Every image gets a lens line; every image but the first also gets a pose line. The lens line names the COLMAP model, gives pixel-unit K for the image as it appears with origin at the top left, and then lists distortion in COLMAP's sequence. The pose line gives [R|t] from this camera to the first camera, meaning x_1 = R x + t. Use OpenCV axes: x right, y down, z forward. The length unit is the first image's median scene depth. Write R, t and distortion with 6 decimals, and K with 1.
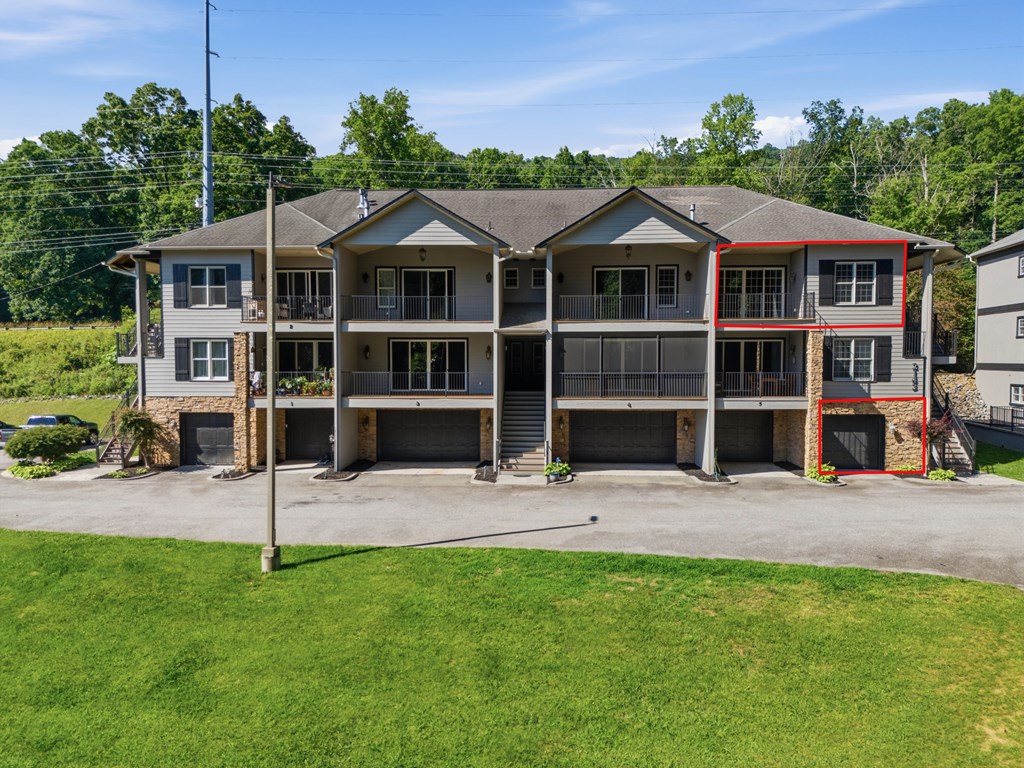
lens RADIAL K [[749.8, 0, 513.8], [0, 749.8, 387.0], [0, 0, 1]] dist [0.078461, -0.080836]
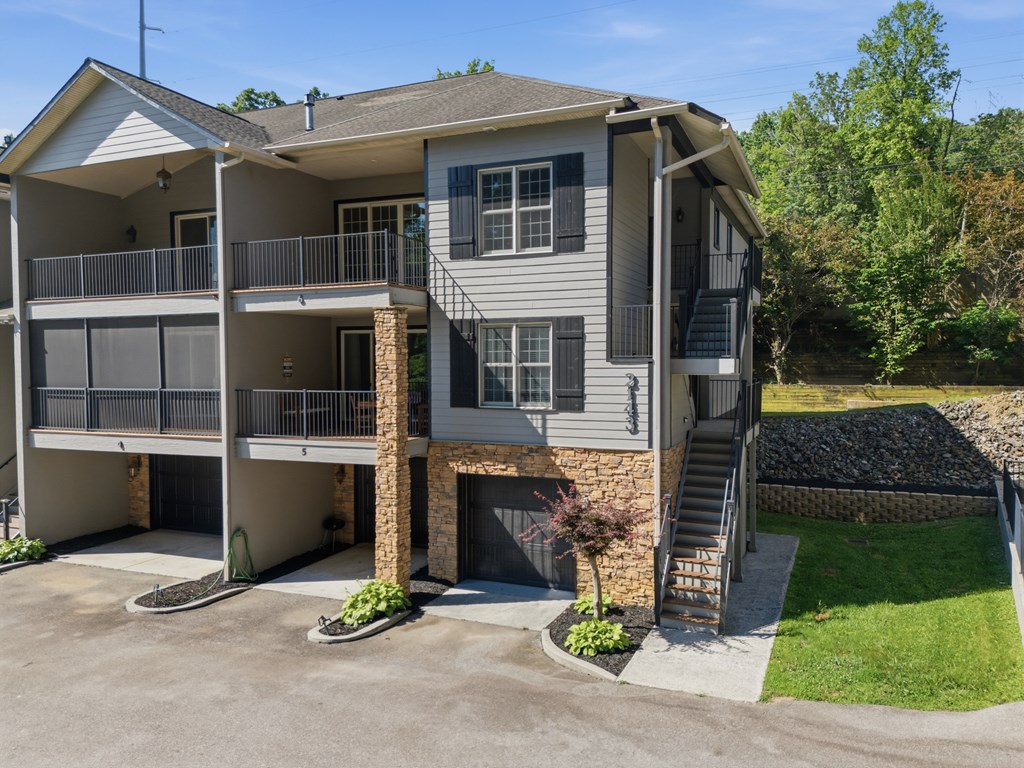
lens RADIAL K [[749.8, 0, 513.8], [0, 749.8, 387.0], [0, 0, 1]] dist [0.078461, -0.080836]
pose [[0.939416, 0.007958, -0.342688, 0.615362], [-0.007510, 0.999968, 0.002634, -0.023533], [0.342698, 0.000099, 0.939446, 0.542299]]
